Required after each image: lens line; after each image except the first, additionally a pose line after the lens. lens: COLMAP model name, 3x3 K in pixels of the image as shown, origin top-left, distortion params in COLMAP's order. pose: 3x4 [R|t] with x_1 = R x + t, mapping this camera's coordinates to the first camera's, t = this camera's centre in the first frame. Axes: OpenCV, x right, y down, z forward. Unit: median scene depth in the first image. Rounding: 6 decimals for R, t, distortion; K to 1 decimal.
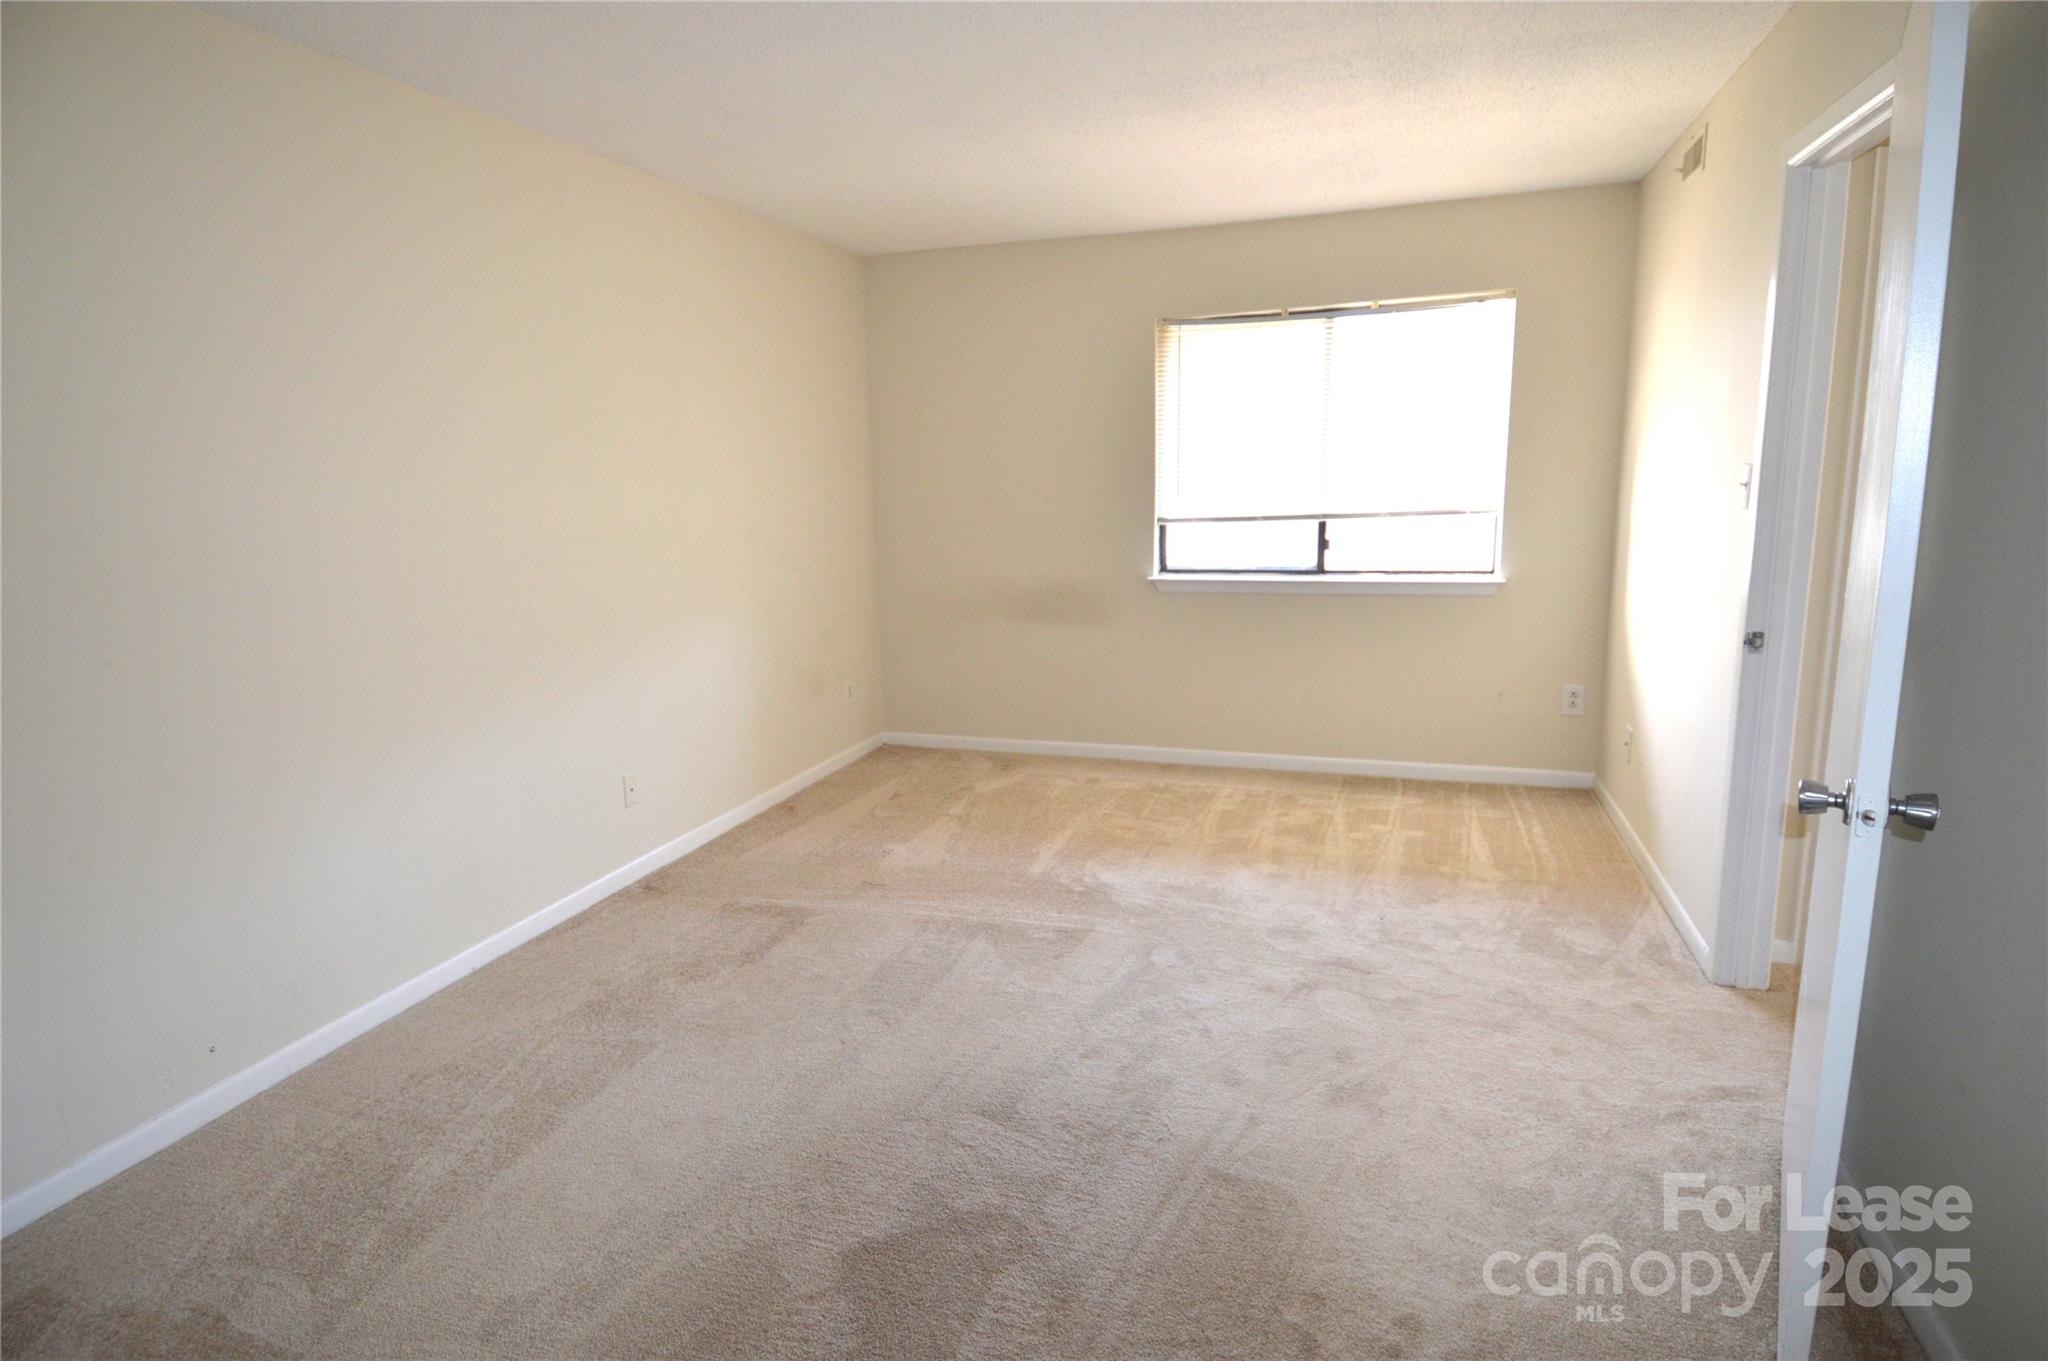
lens RADIAL K [[1069.4, 0, 1020.8], [0, 1069.4, 675.4], [0, 0, 1]] dist [0.010150, -0.015793]
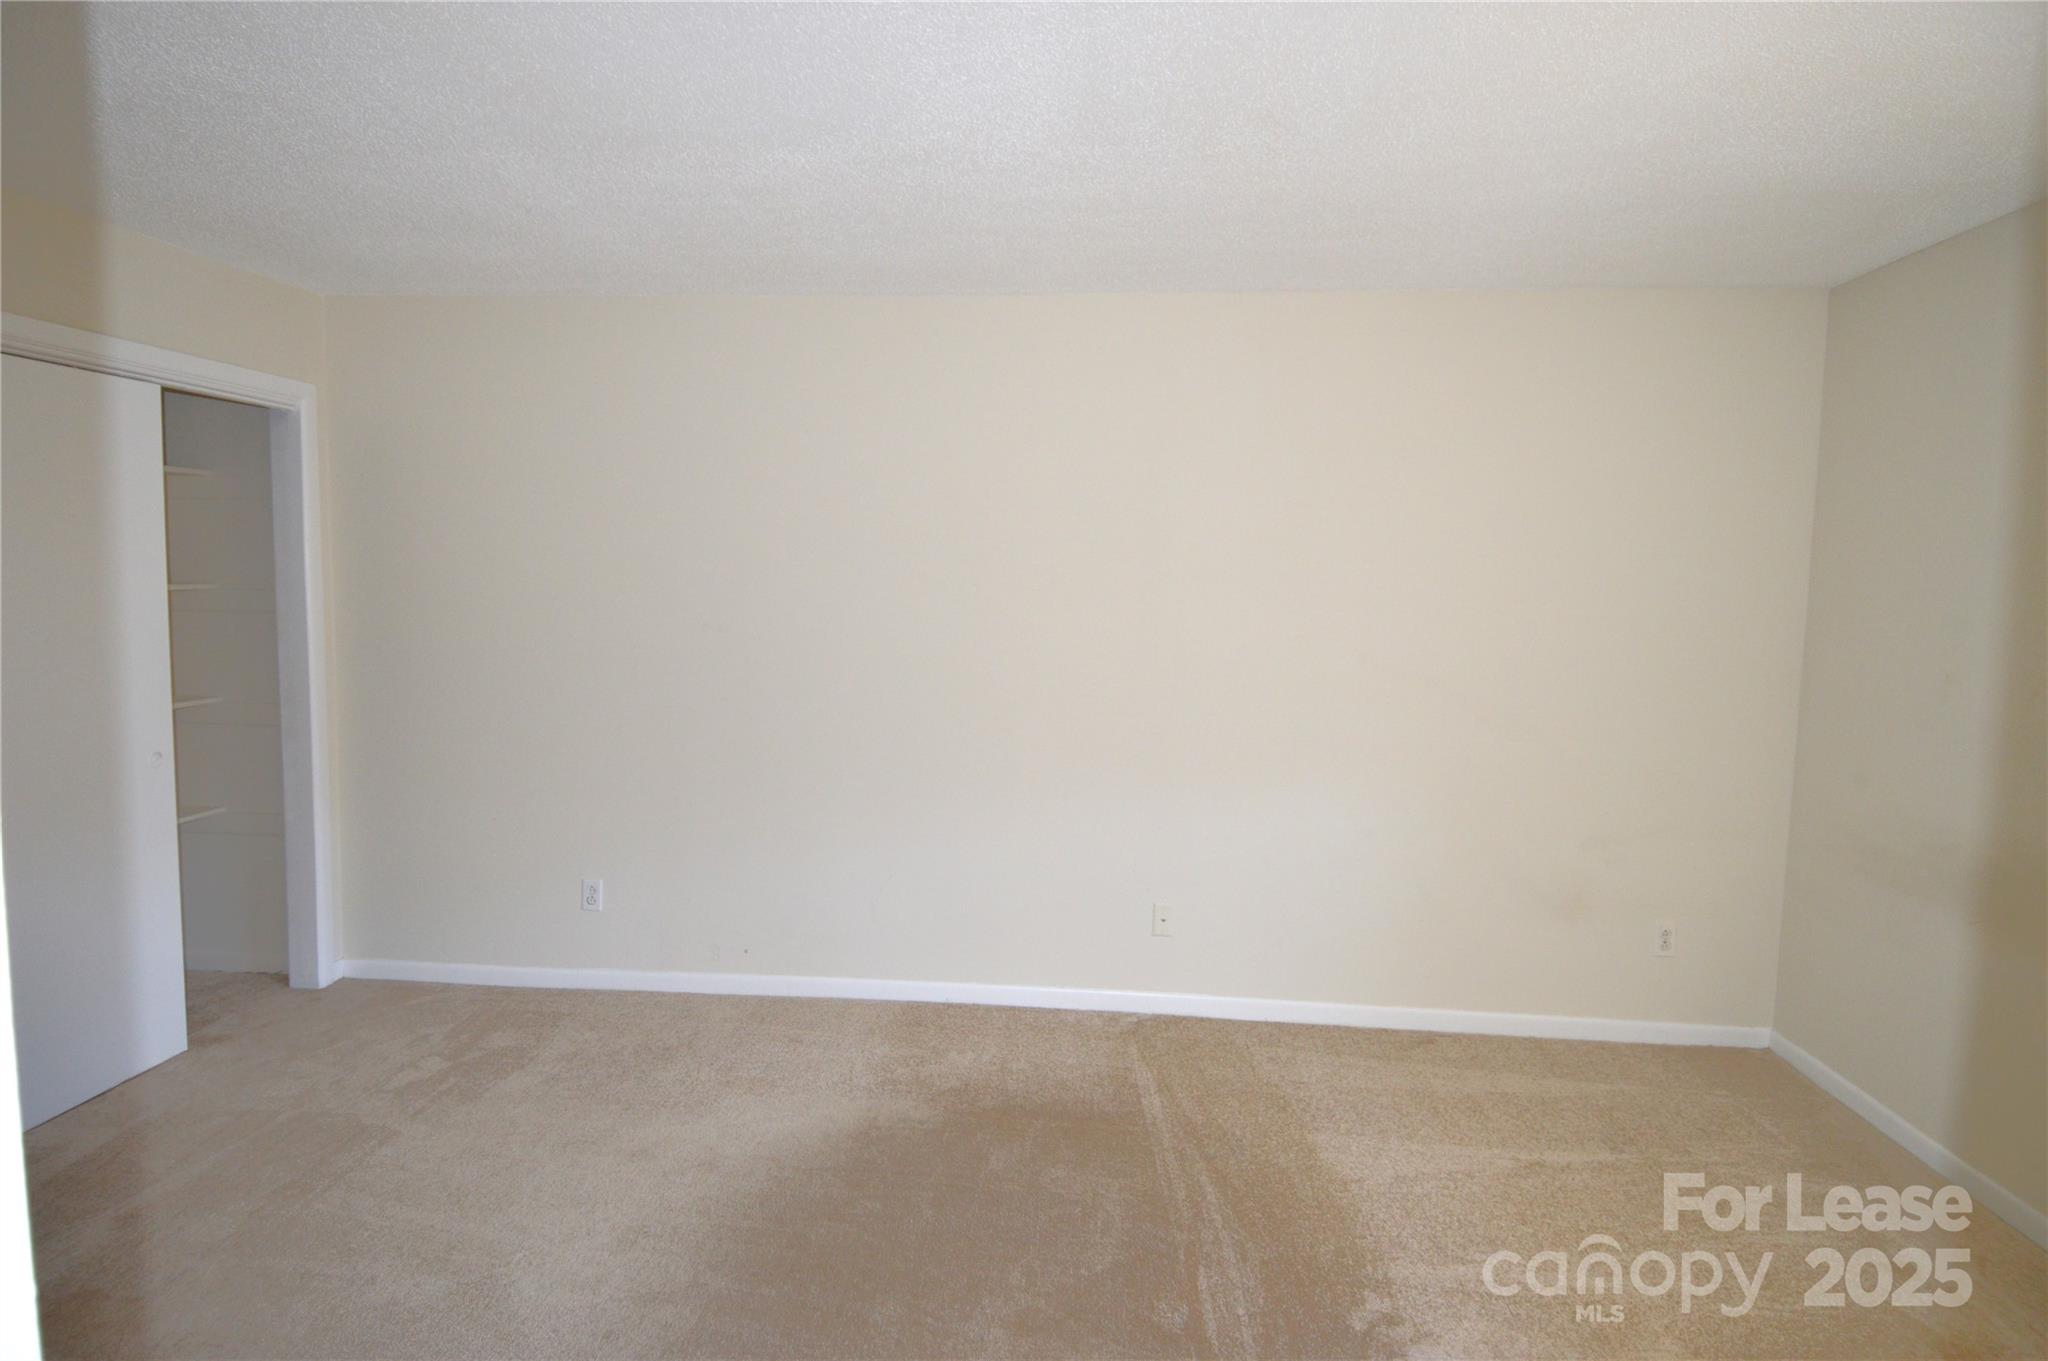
lens RADIAL K [[1069.4, 0, 1021.4], [0, 1069.4, 680.0], [0, 0, 1]] dist [0.010150, -0.015793]
pose [[0.242722, 0.111217, -0.963699, 0.521323], [-0.210023, 0.975871, 0.059725, -0.139157], [0.947088, 0.187902, 0.260224, 0.585415]]
